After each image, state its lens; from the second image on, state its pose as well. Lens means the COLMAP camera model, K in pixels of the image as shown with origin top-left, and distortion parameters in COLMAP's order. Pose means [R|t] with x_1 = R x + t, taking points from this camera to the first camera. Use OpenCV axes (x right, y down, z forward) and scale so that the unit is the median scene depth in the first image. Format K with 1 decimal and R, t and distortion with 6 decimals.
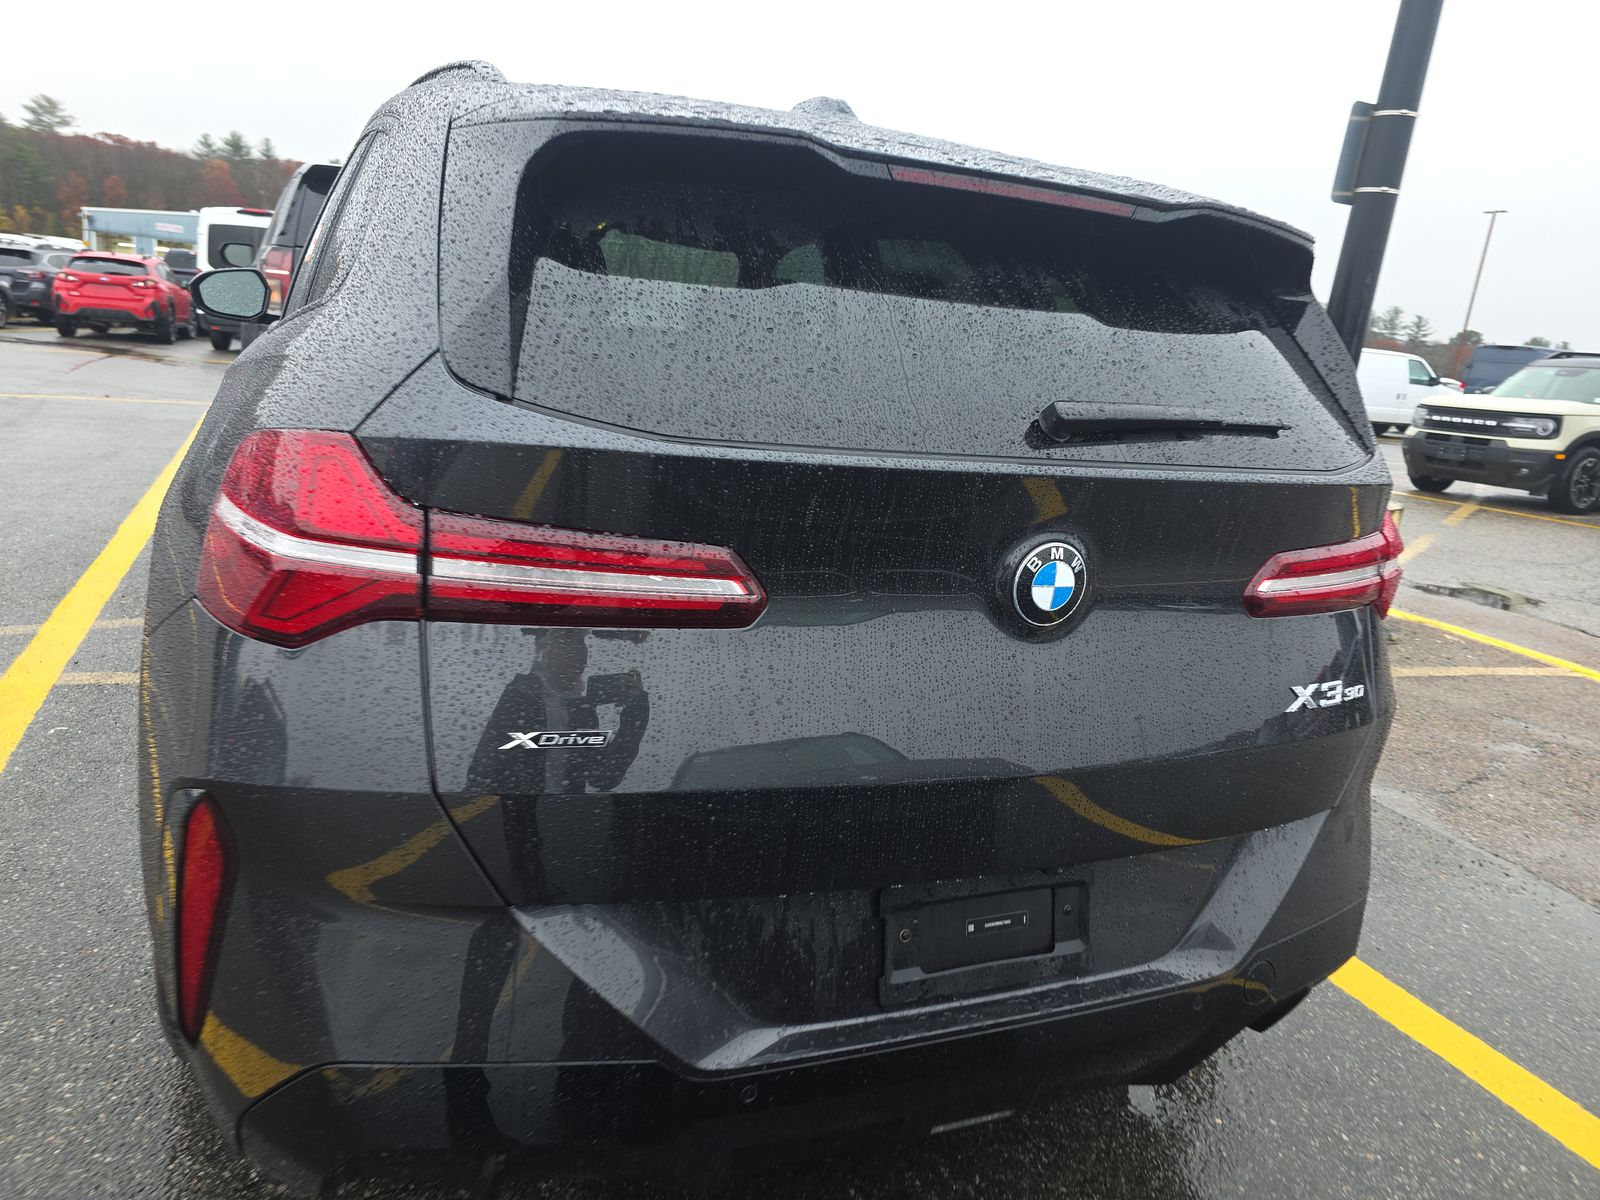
lens RADIAL K [[1258.7, 0, 818.9], [0, 1258.7, 600.6], [0, 0, 1]] dist [0.100561, -0.122368]
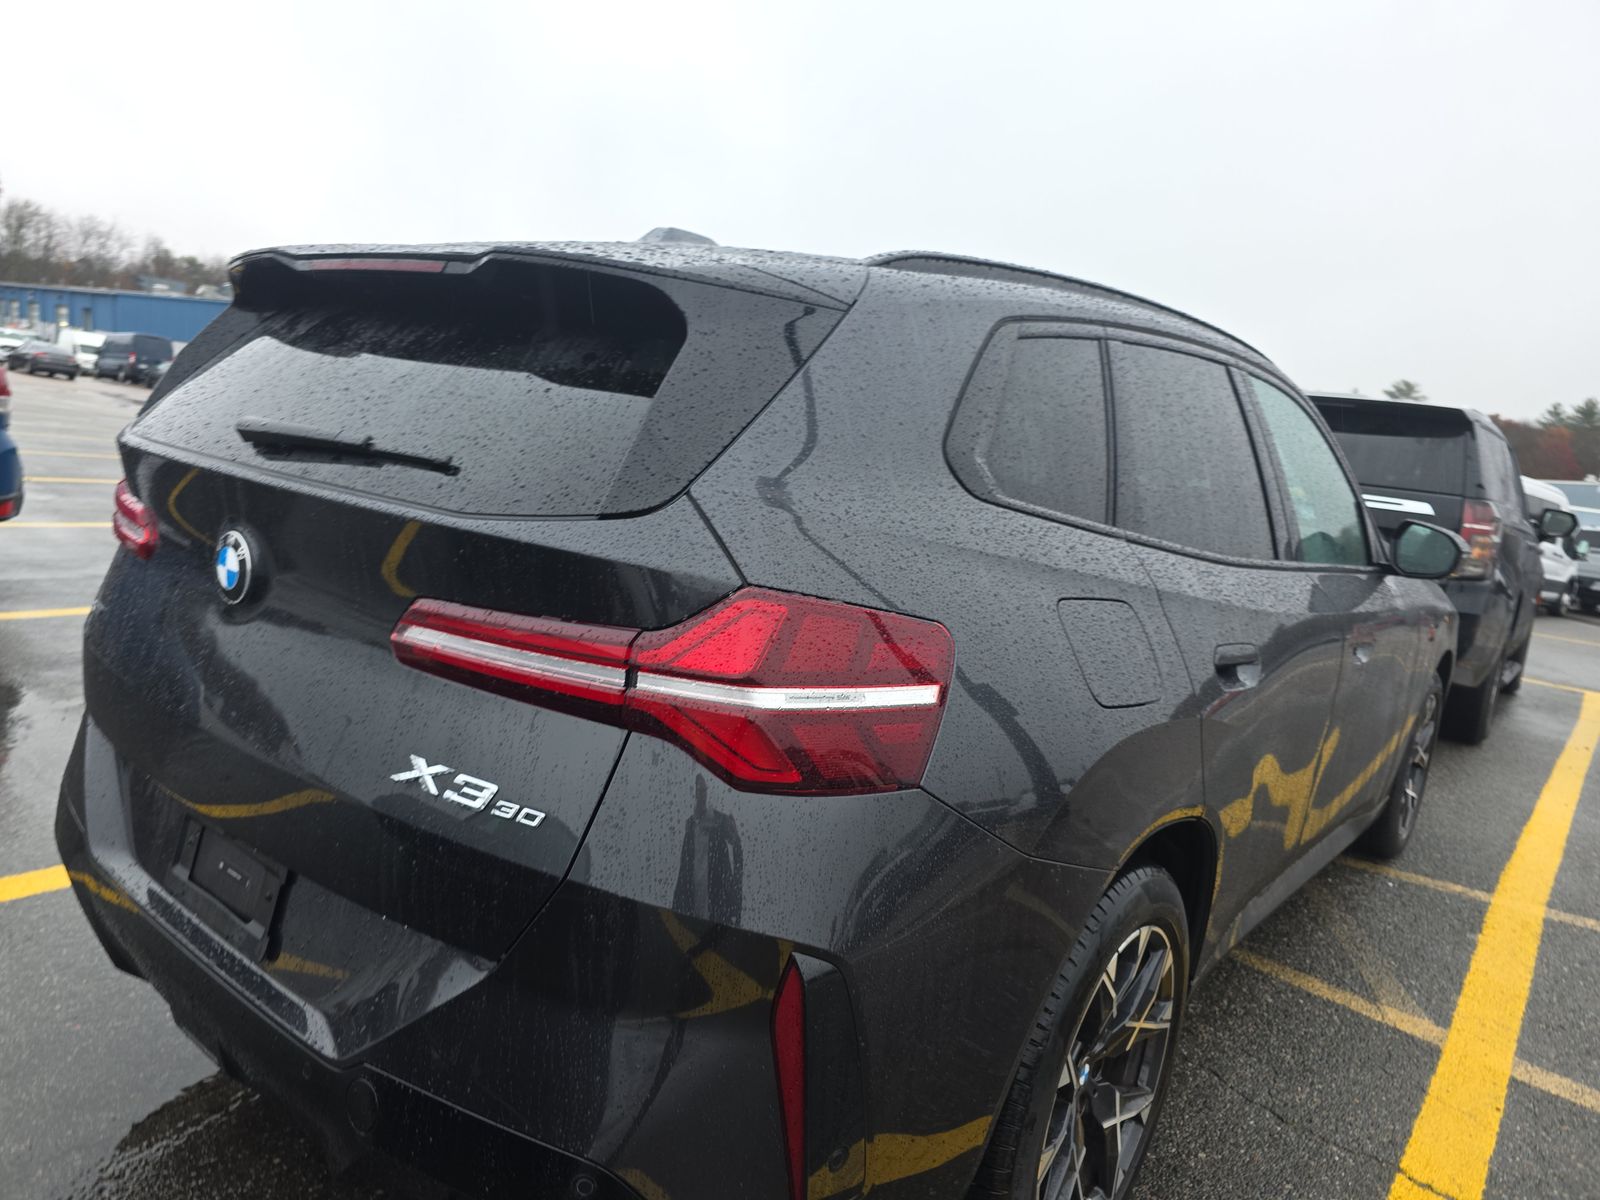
lens RADIAL K [[1258.7, 0, 818.9], [0, 1258.7, 600.6], [0, 0, 1]] dist [0.100561, -0.122368]
pose [[0.350577, 0.062955, -0.934416, 1.563005], [-0.283251, 0.958138, -0.041718, -0.093090], [0.892673, 0.279300, 0.353733, 1.117484]]
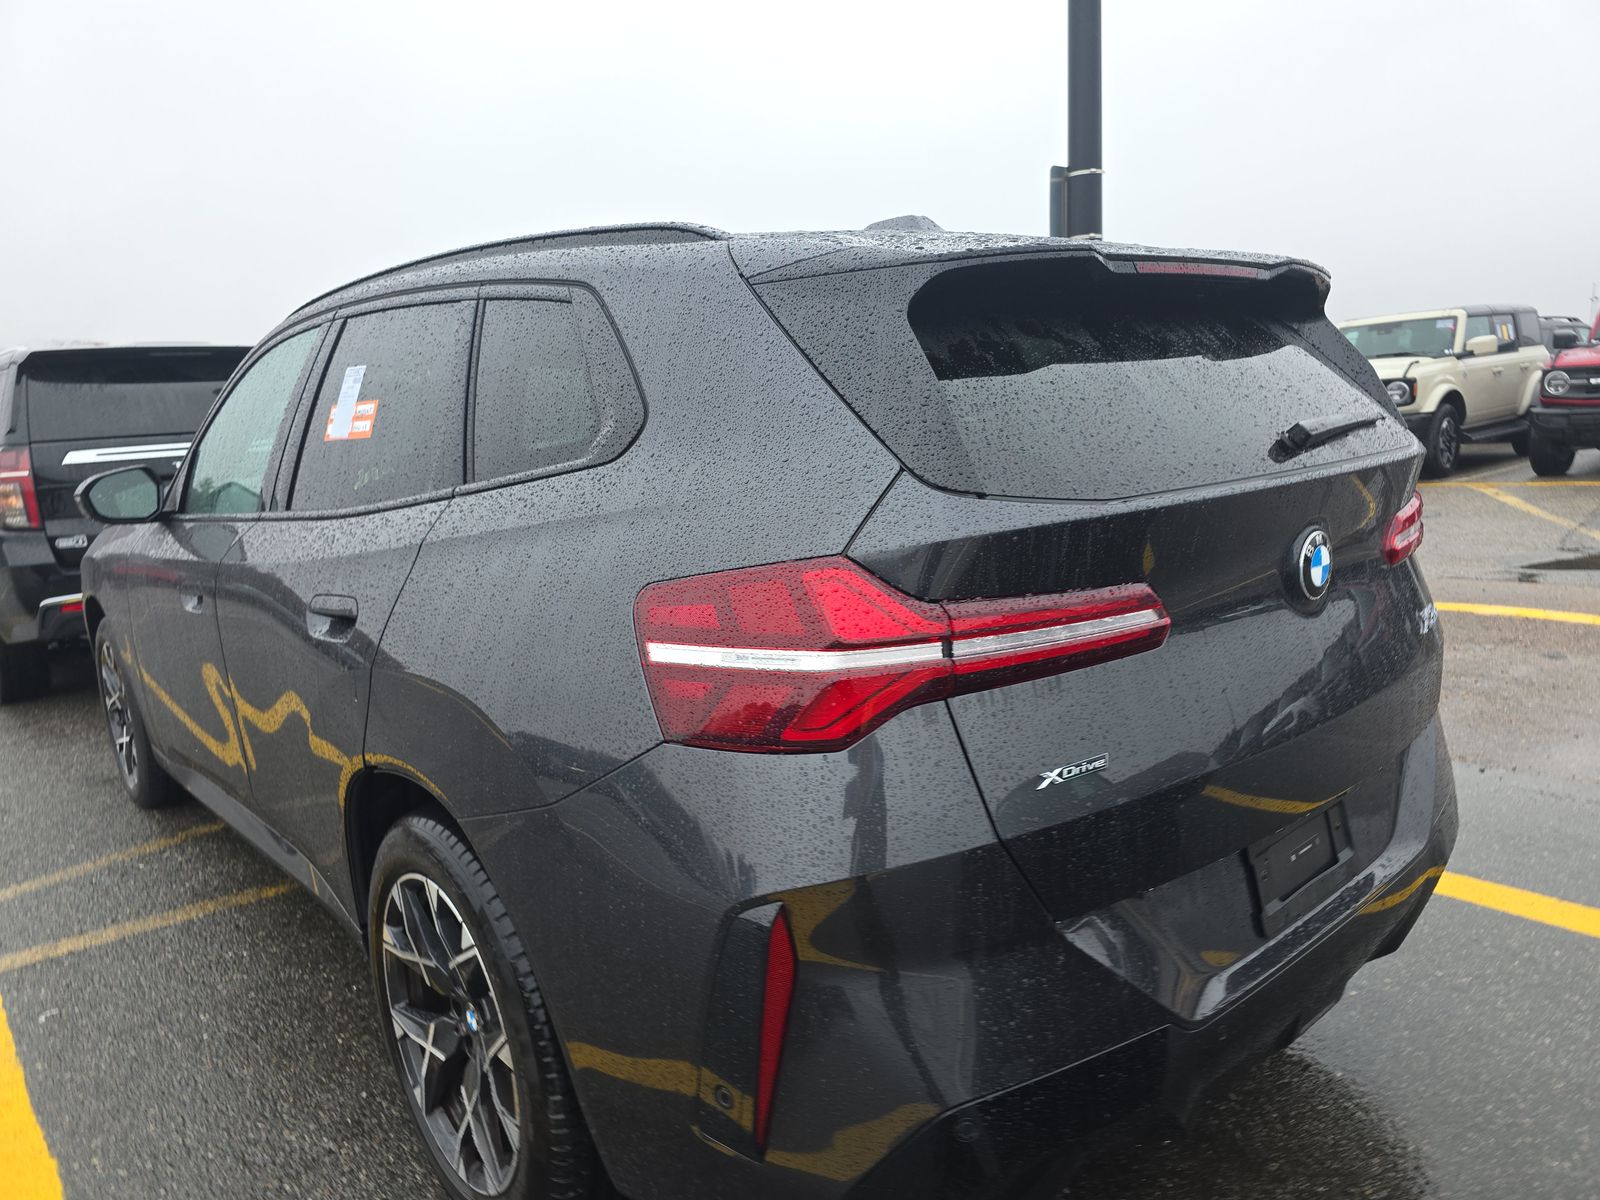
lens RADIAL K [[1258.7, 0, 818.9], [0, 1258.7, 600.6], [0, 0, 1]] dist [0.100561, -0.122368]
pose [[0.925697, -0.211981, 0.313287, -0.717730], [0.229783, 0.973024, -0.020579, -0.069745], [-0.300473, 0.091038, 0.949435, -0.056229]]
